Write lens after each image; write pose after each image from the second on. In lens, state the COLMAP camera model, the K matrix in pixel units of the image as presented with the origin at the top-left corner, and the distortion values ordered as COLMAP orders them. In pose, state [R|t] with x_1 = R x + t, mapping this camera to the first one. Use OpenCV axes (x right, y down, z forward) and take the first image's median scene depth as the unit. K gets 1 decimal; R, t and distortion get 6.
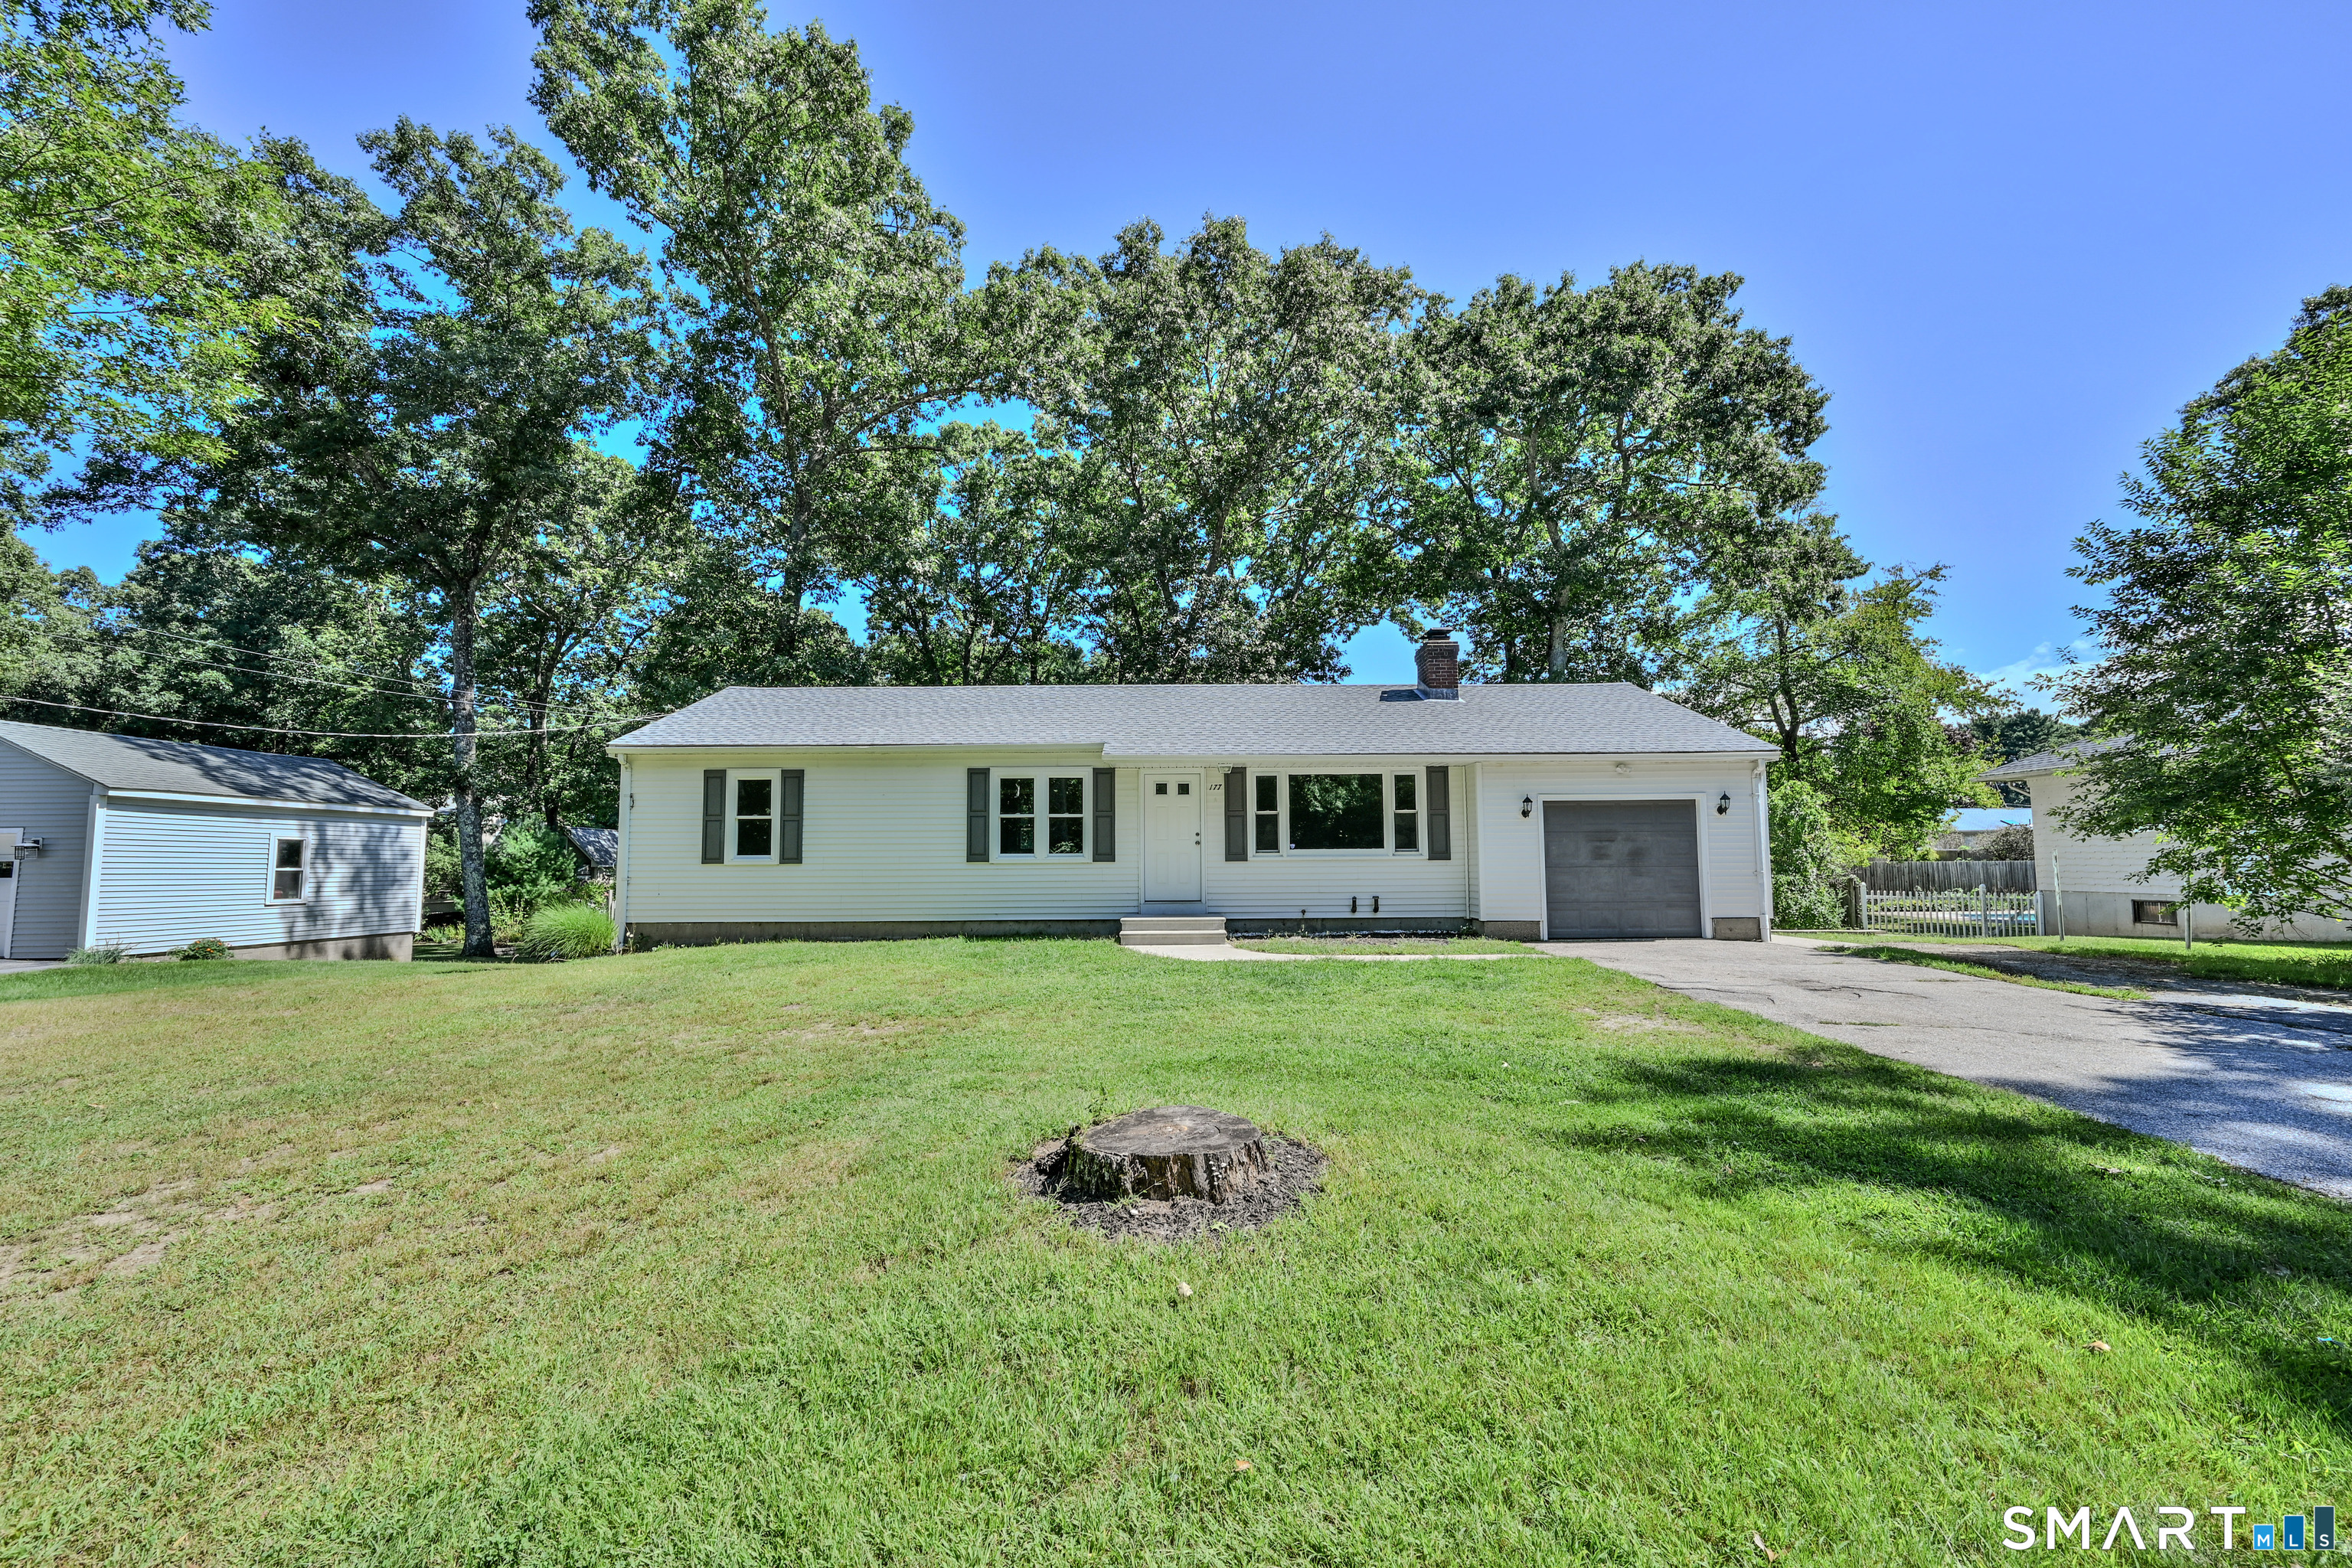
lens RADIAL K [[958.6, 0, 1194.1], [0, 958.6, 784.8], [0, 0, 1]] dist [0.001274, 0.000008]
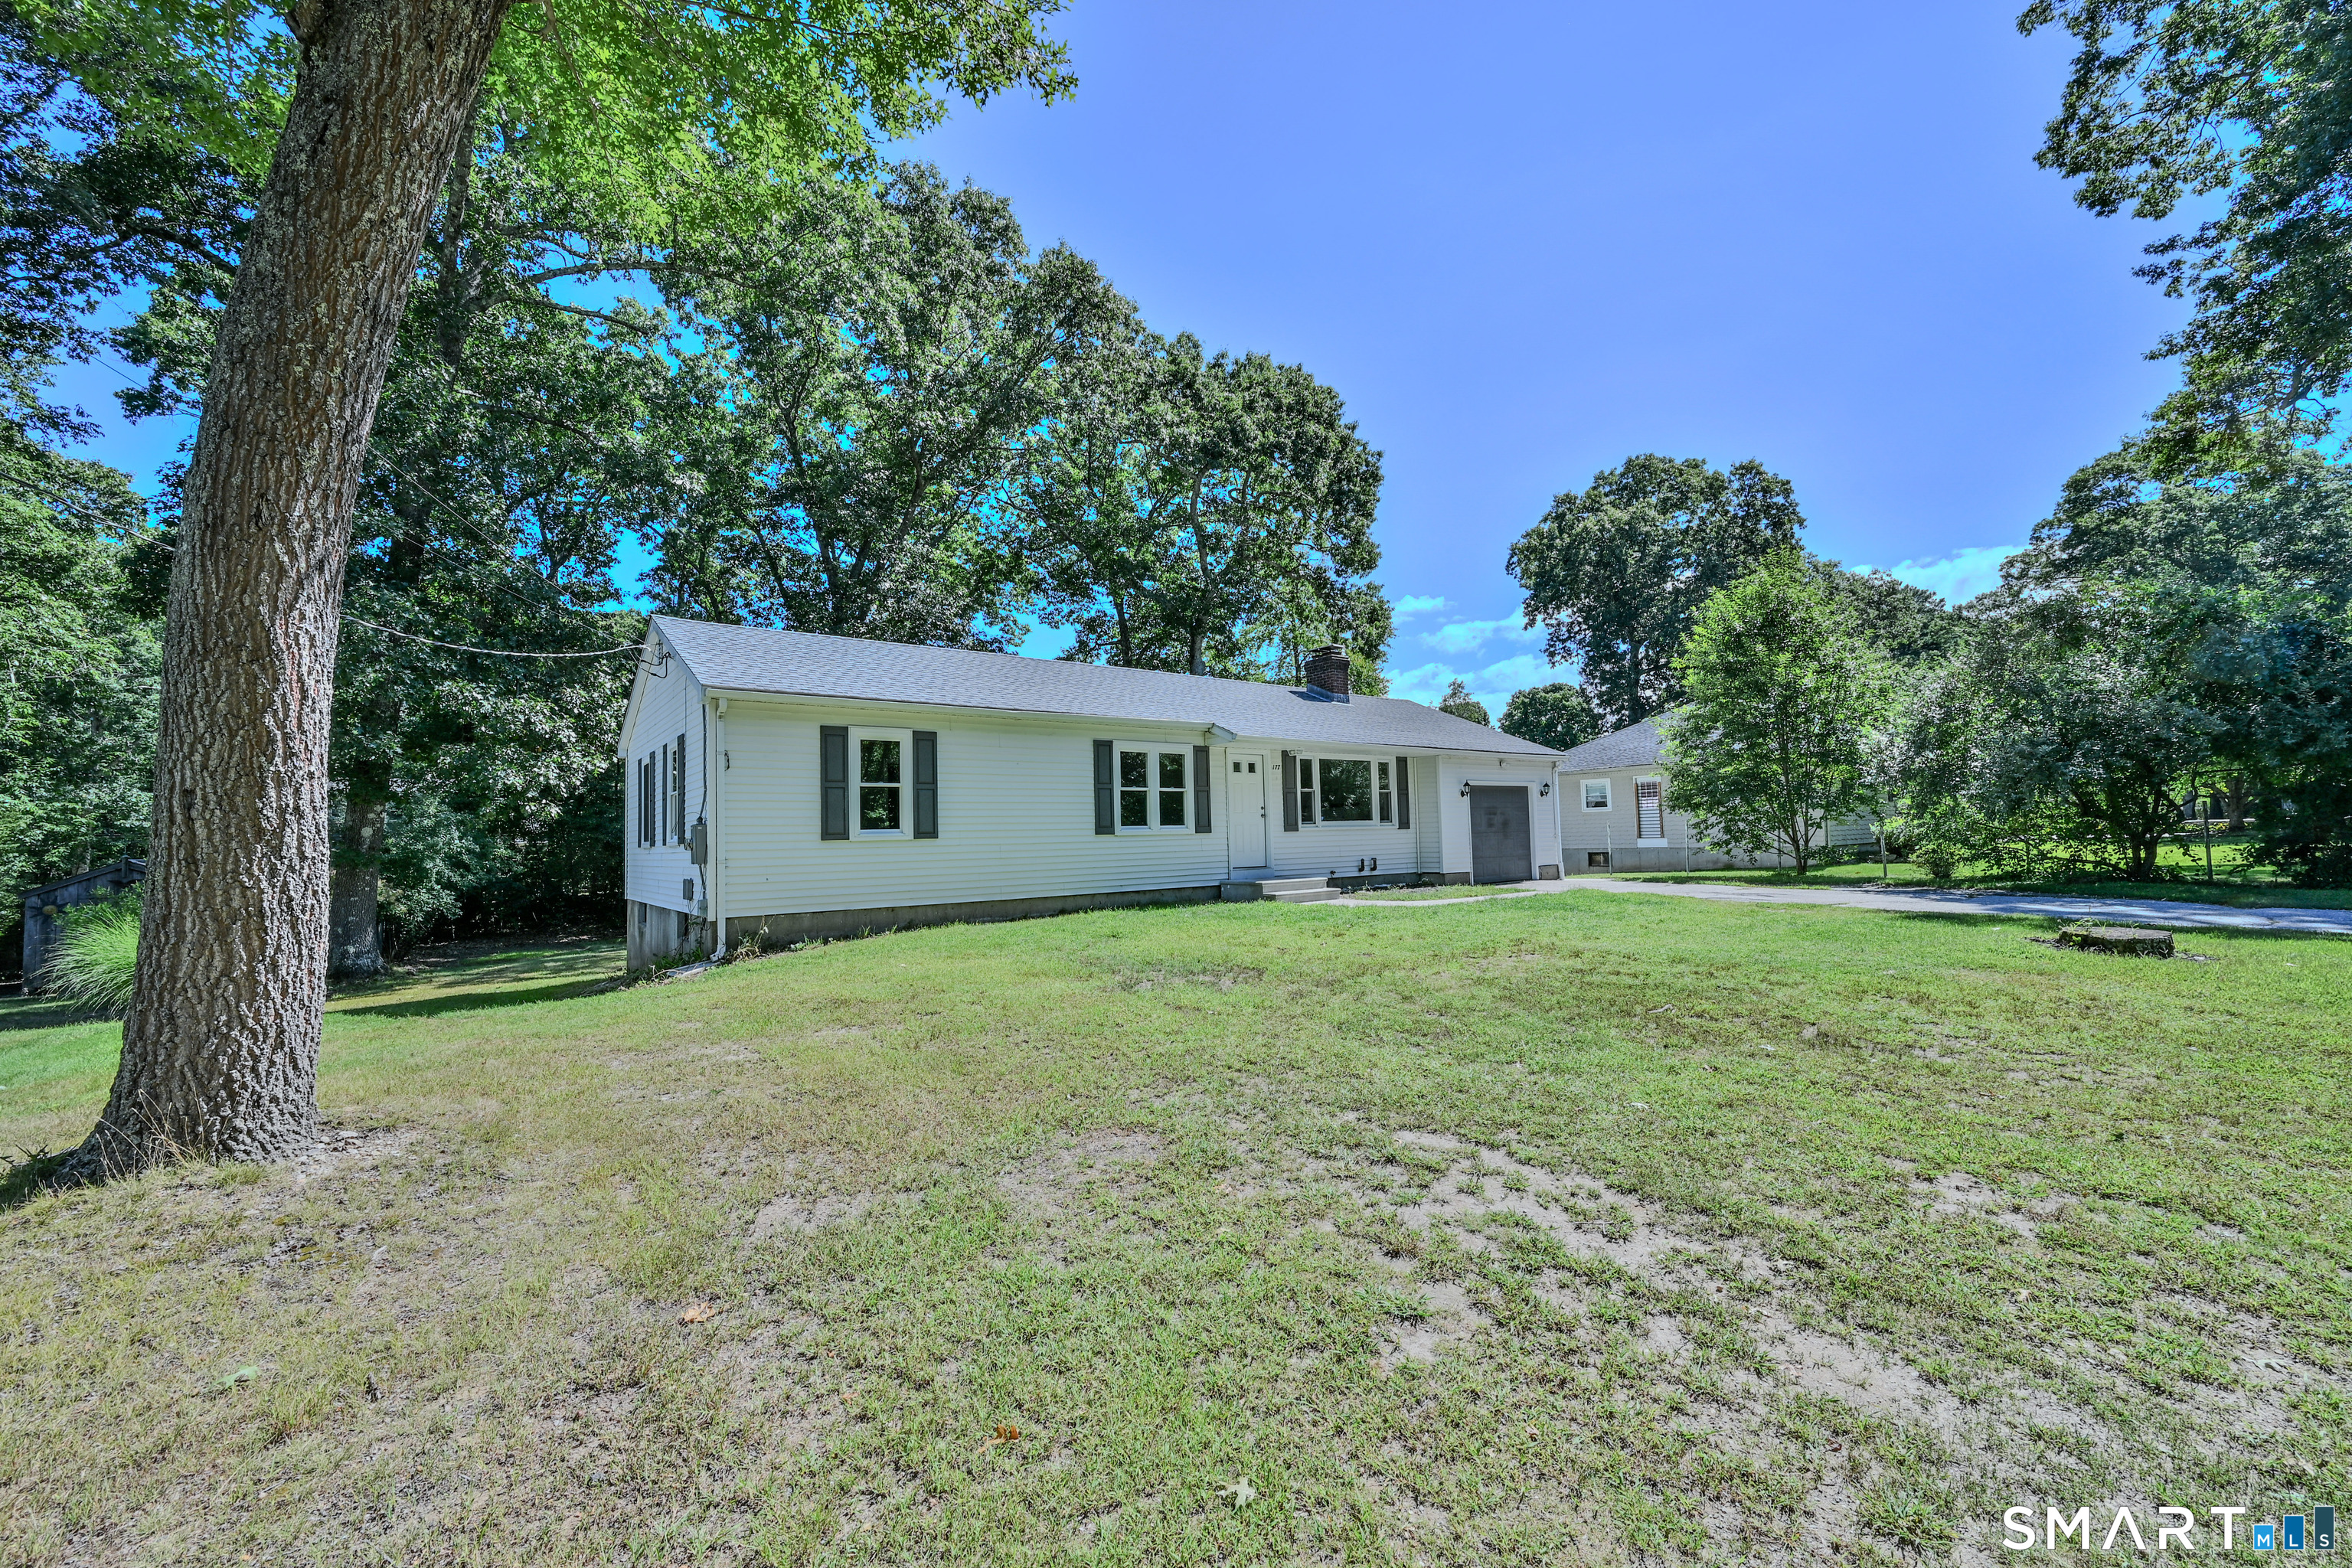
lens RADIAL K [[958.6, 0, 1194.1], [0, 958.6, 784.8], [0, 0, 1]] dist [0.001274, 0.000008]
pose [[0.778073, 0.021410, 0.627809, -0.769668], [-0.029724, 0.999554, 0.002750, 0.022908], [-0.627470, -0.020801, 0.778363, 0.166956]]
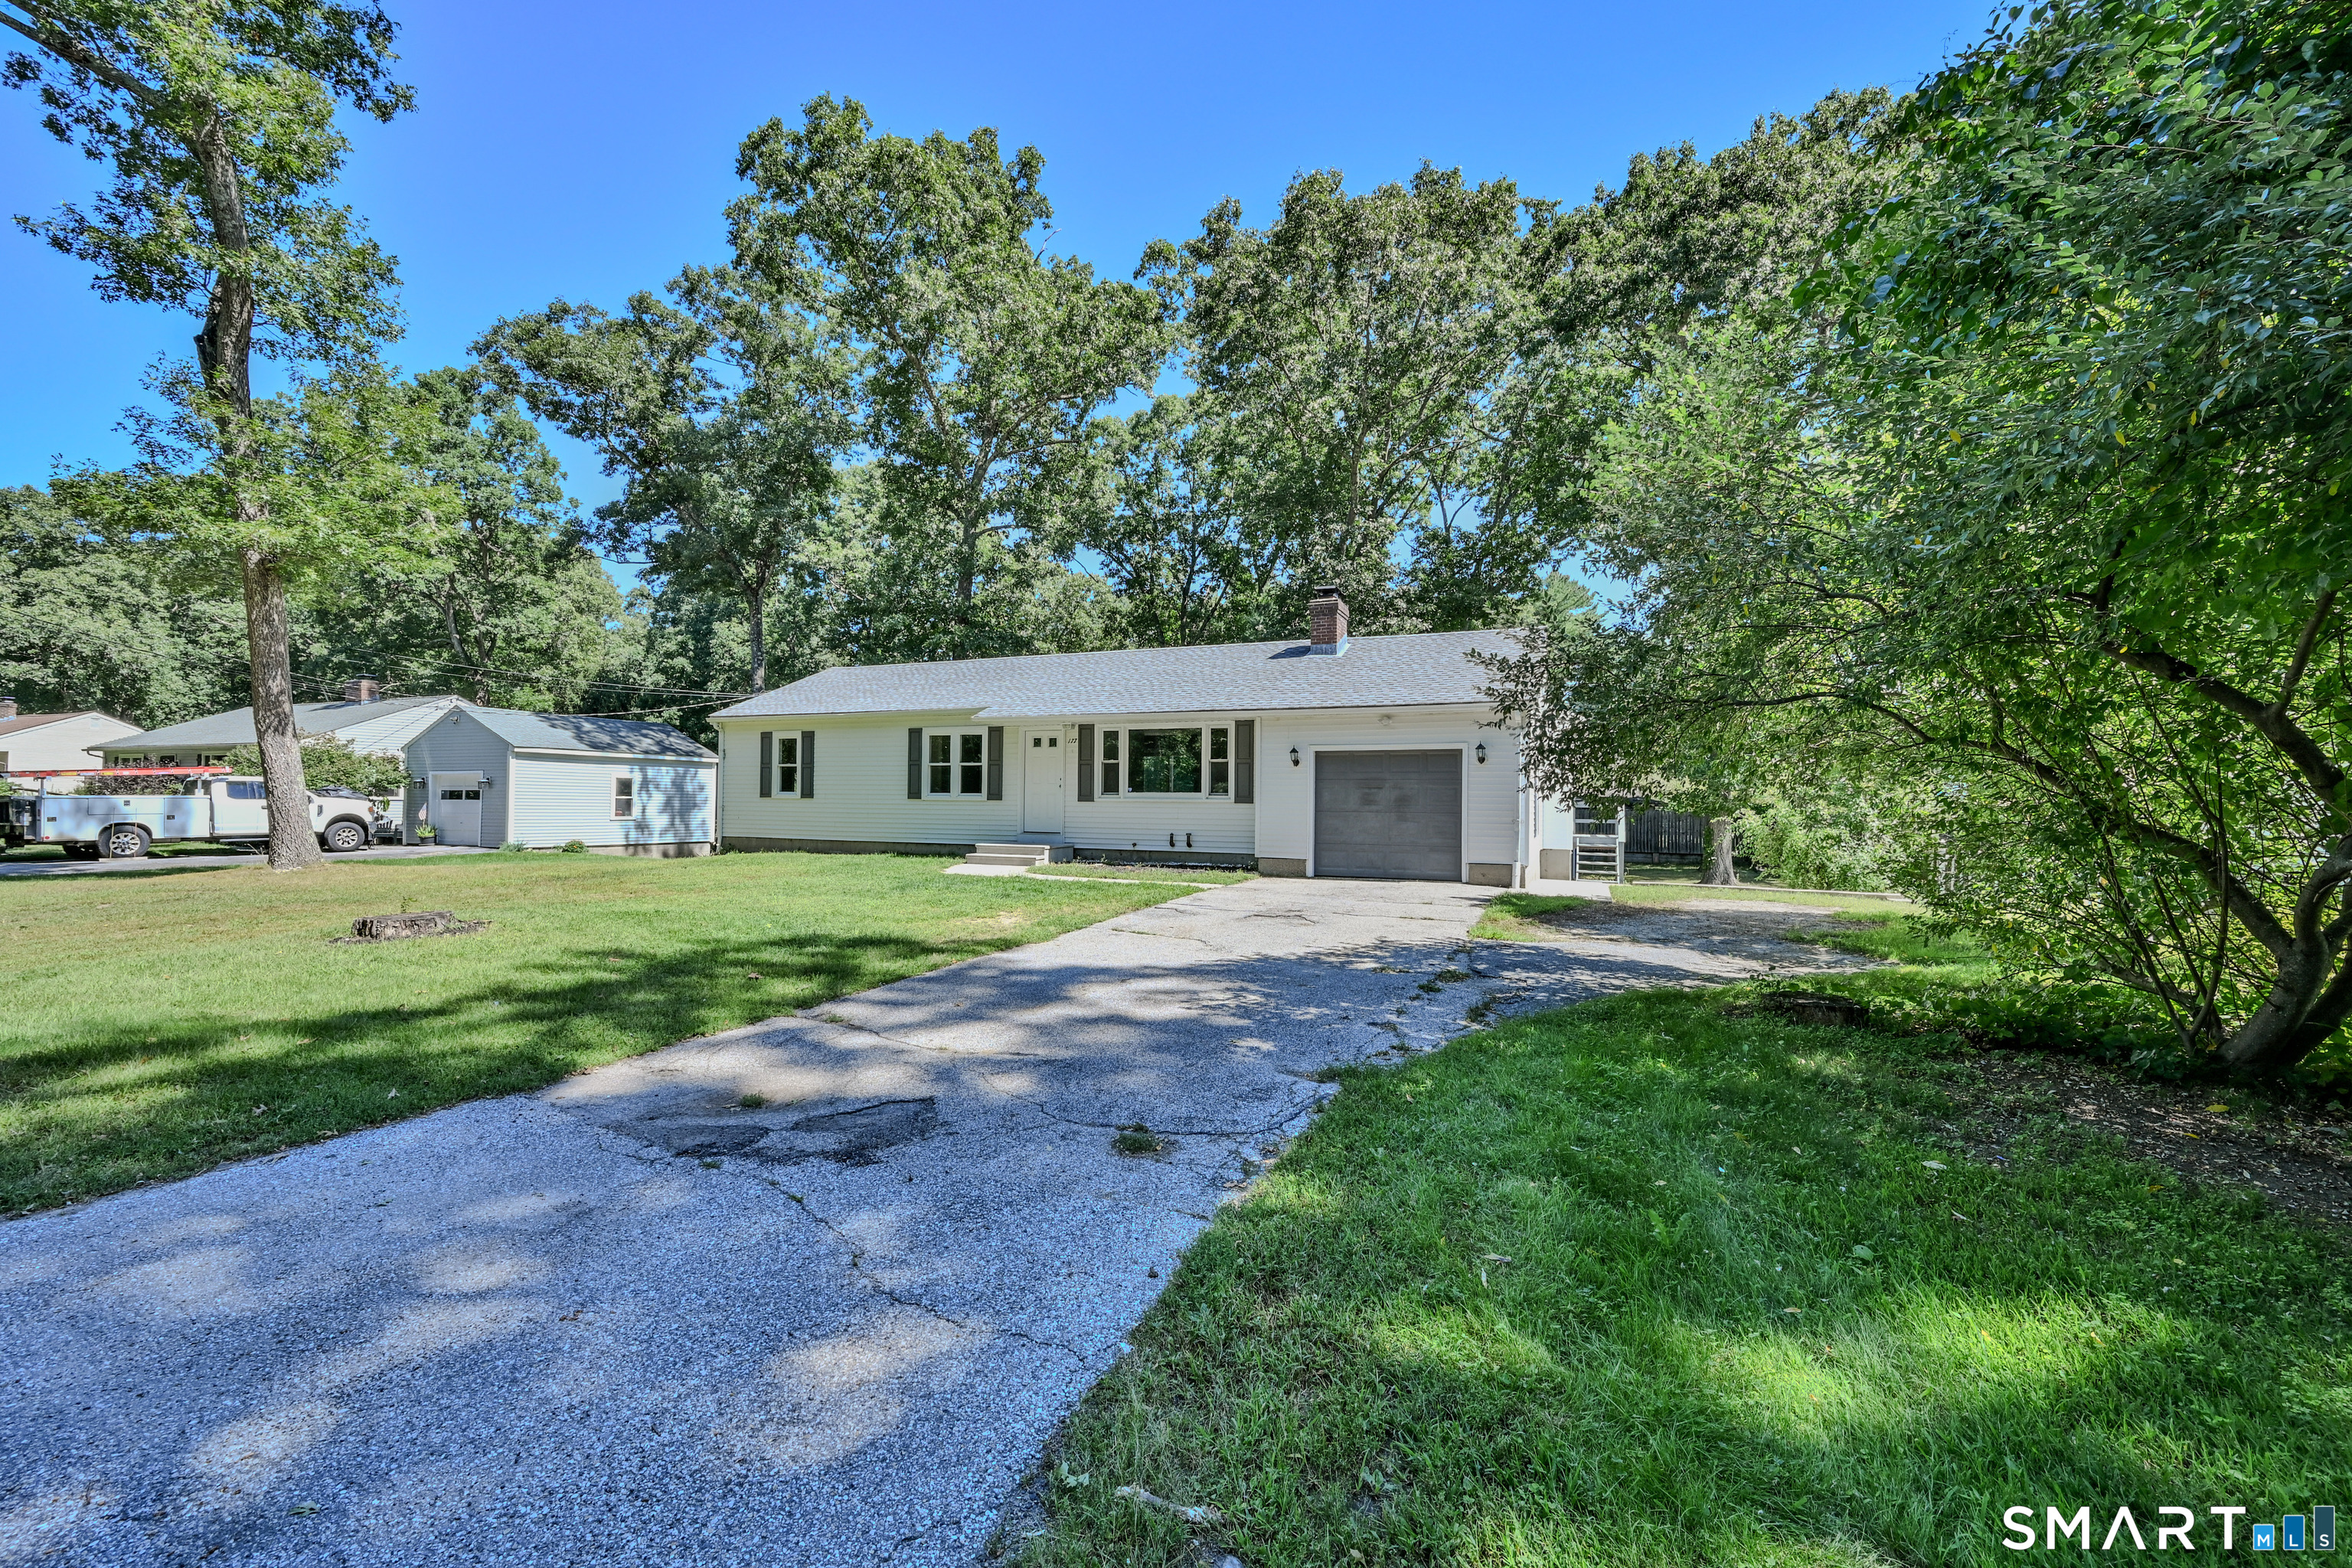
lens RADIAL K [[954.1, 0, 1176.0], [0, 954.1, 784.0], [0, 0, 1]] dist [0.001717, 0.000380]
pose [[0.917177, 0.008195, -0.398396, 0.623332], [0.018116, 0.997897, 0.062232, -0.015745], [0.398068, -0.064295, 0.915100, -0.062278]]
